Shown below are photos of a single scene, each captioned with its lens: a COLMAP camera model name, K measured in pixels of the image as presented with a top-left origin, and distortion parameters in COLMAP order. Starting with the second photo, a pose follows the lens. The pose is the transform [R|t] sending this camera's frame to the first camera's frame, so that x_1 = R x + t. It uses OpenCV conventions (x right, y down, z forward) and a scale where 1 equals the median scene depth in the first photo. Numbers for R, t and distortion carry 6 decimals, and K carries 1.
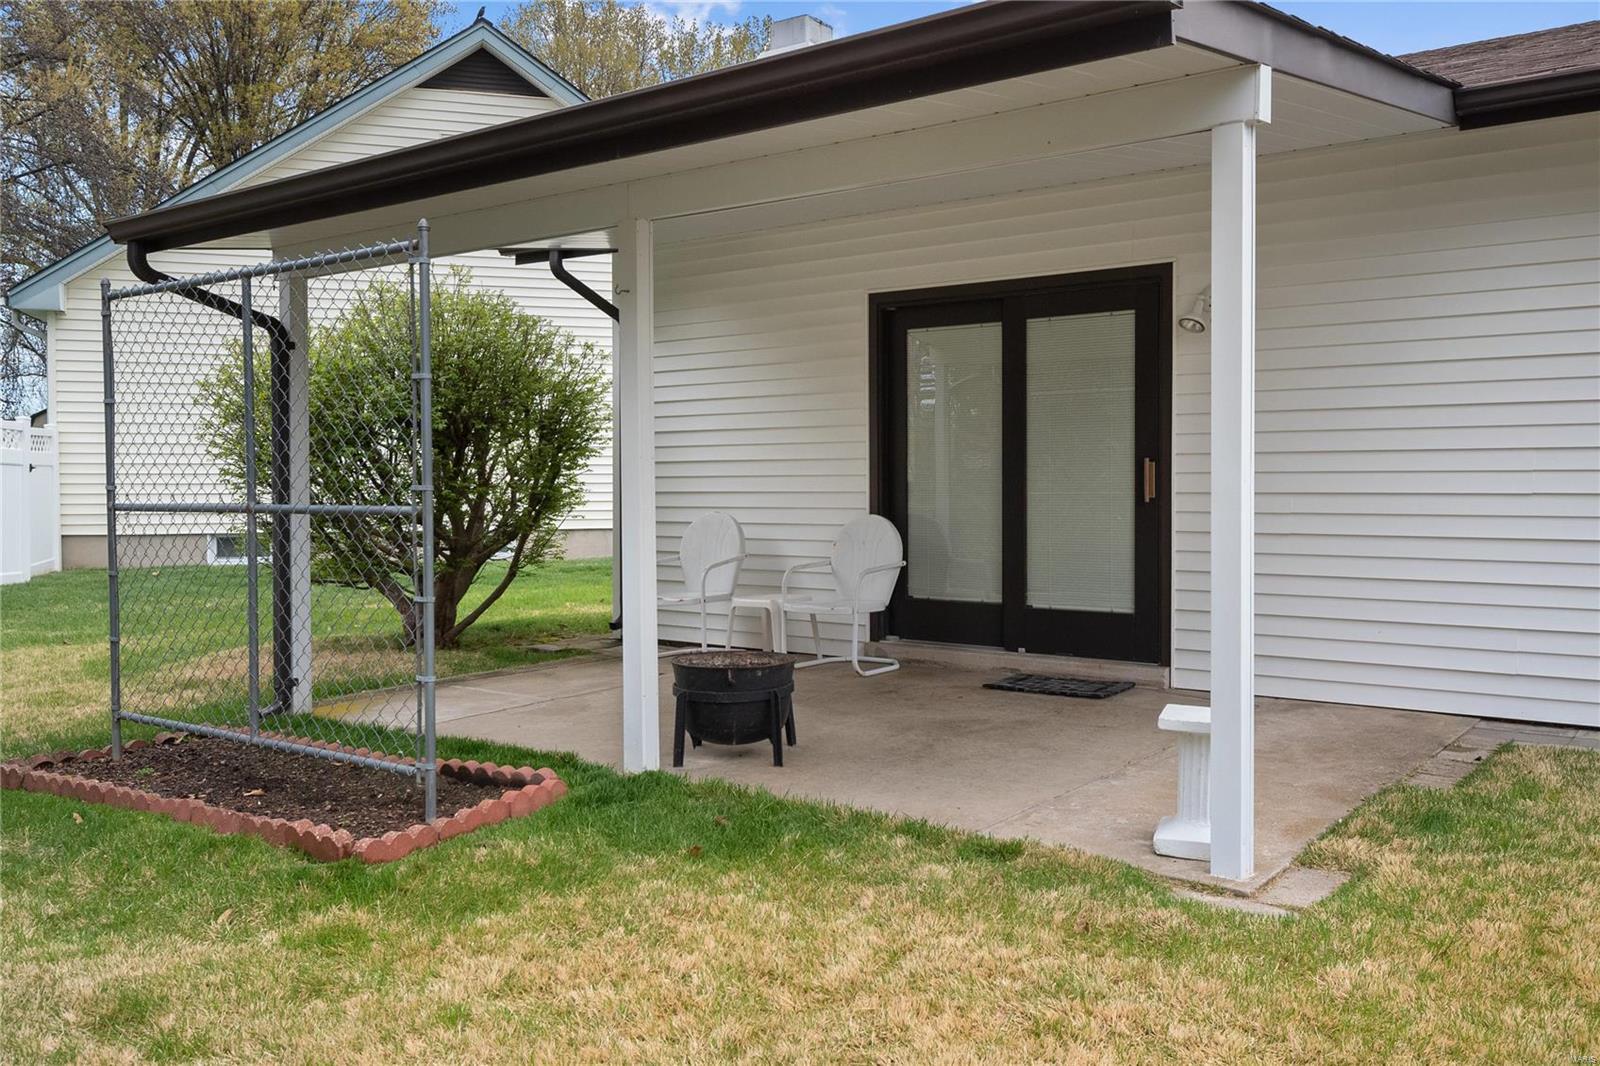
lens RADIAL K [[1396.9, 0, 801.1], [0, 1396.9, 531.6], [0, 0, 1]] dist [-0.002076, -0.001682]
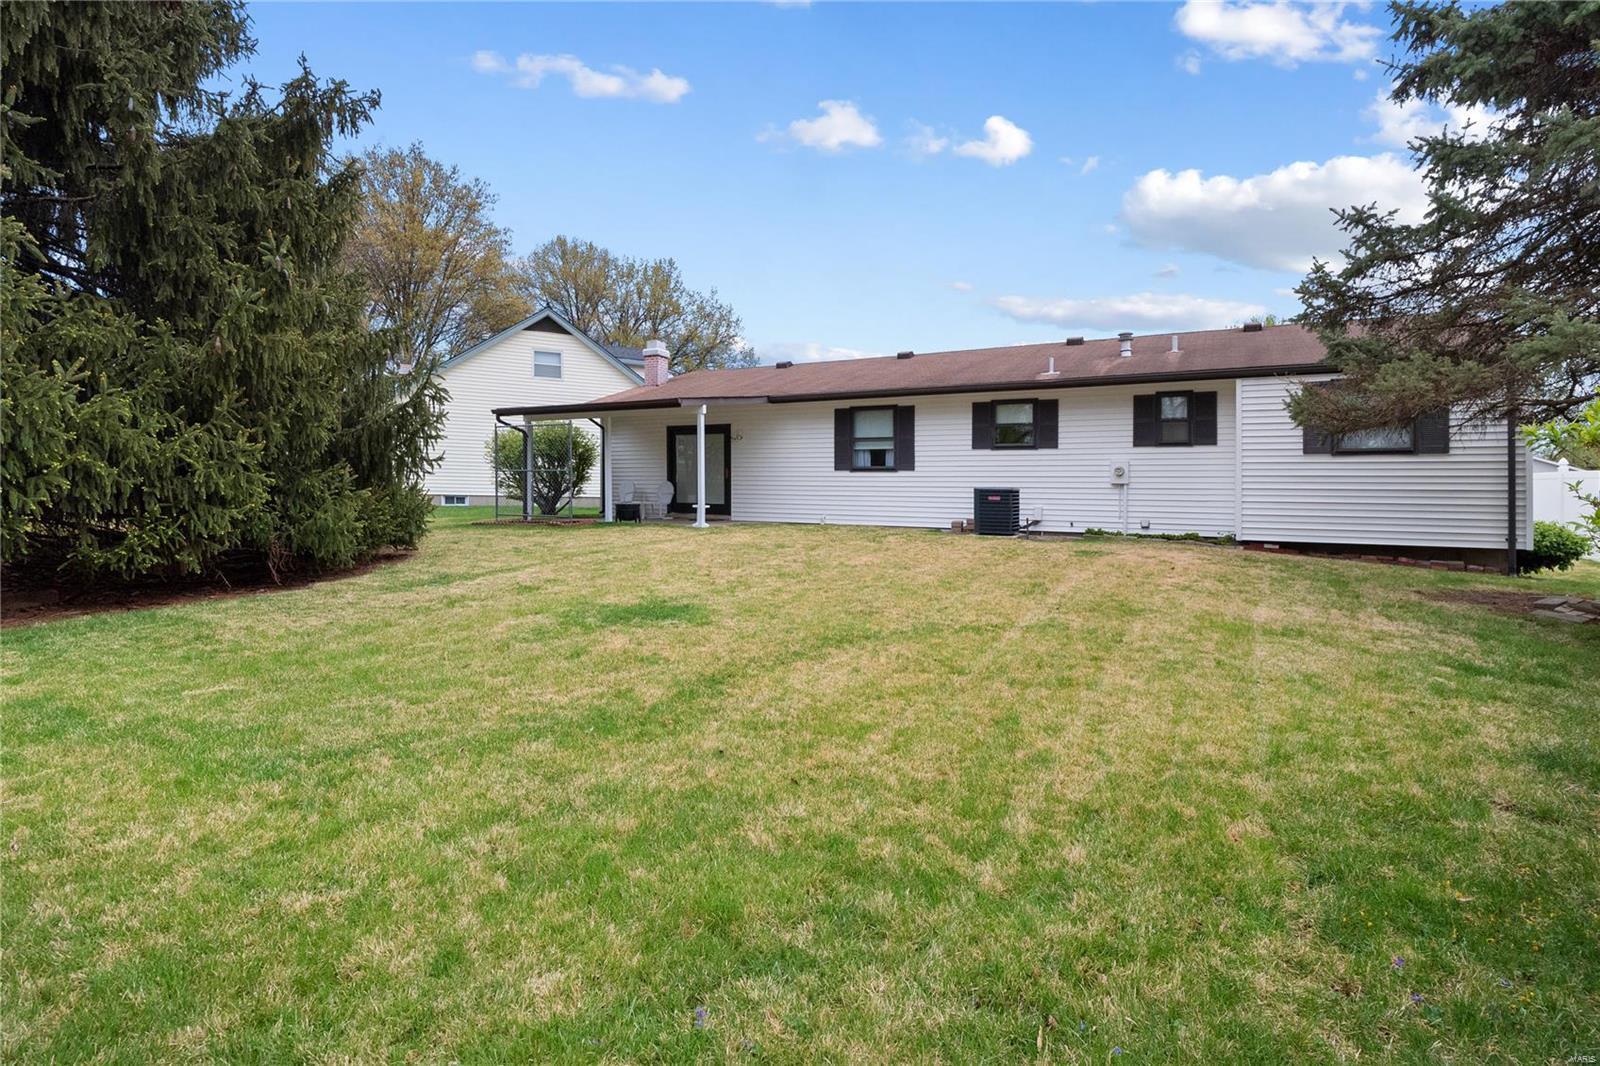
lens RADIAL K [[749.5, 0, 795.2], [0, 749.5, 527.4], [0, 0, 1]] dist [0.002285, -0.000437]
pose [[0.990425, 0.012941, 0.137446, 0.094707], [-0.014177, 0.999867, 0.008017, 0.079073], [-0.137324, -0.009889, 0.990477, -0.945634]]
